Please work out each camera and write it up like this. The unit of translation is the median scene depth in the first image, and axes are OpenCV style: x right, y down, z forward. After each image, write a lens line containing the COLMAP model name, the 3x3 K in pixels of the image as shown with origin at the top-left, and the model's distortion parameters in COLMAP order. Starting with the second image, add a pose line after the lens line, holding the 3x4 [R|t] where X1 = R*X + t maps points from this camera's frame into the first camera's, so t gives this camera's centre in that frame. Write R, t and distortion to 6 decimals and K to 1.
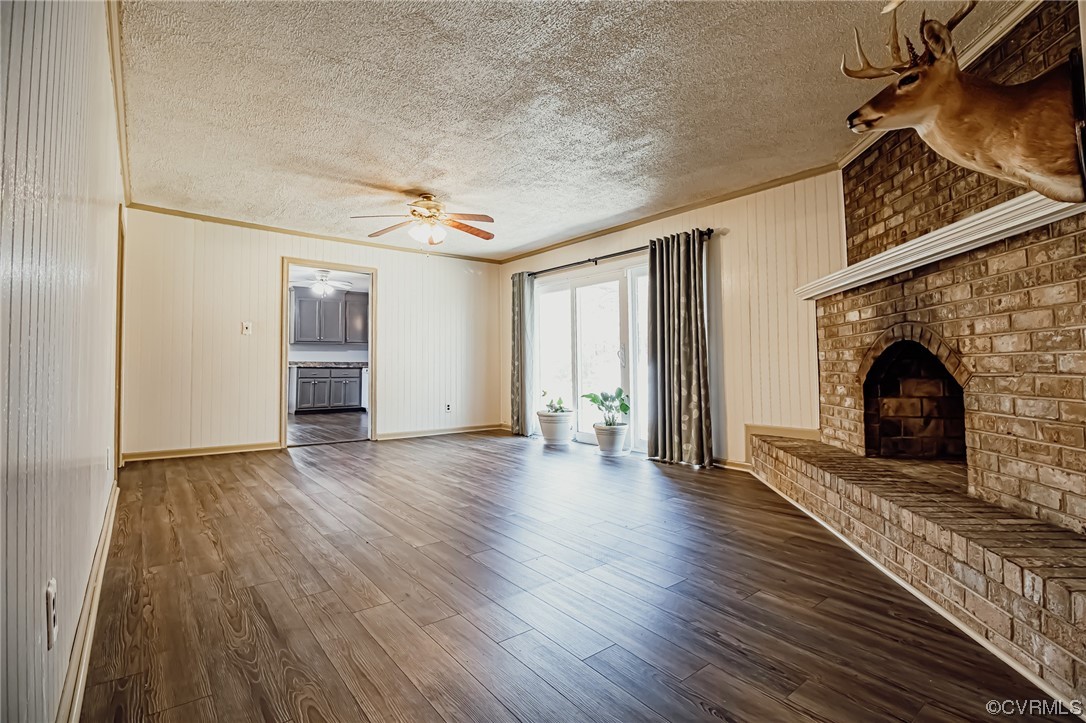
lens RADIAL K [[507.5, 0, 549.9], [0, 507.5, 347.6], [0, 0, 1]] dist [-0.001477, -0.010061]
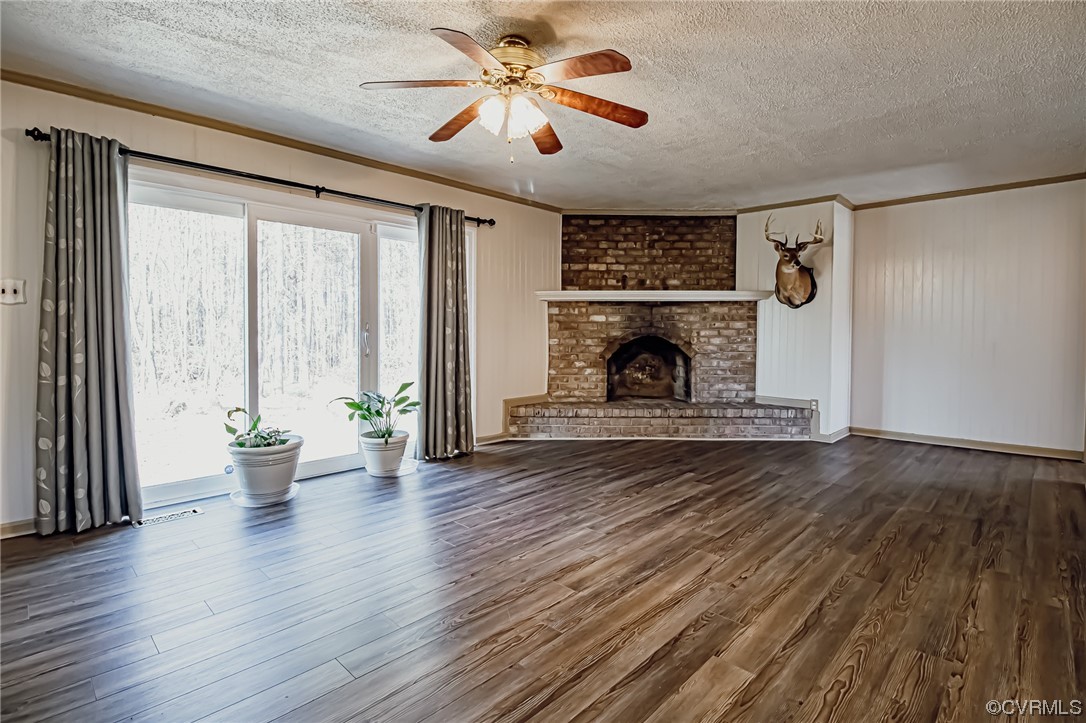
lens RADIAL K [[507.5, 0, 572.1], [0, 507.5, 345.9], [0, 0, 1]] dist [-0.001477, -0.010061]
pose [[-0.137749, -0.027524, 0.990085, -1.326737], [-0.039314, 0.998978, 0.022301, -0.008151], [-0.989687, -0.035852, -0.138690, 1.722963]]
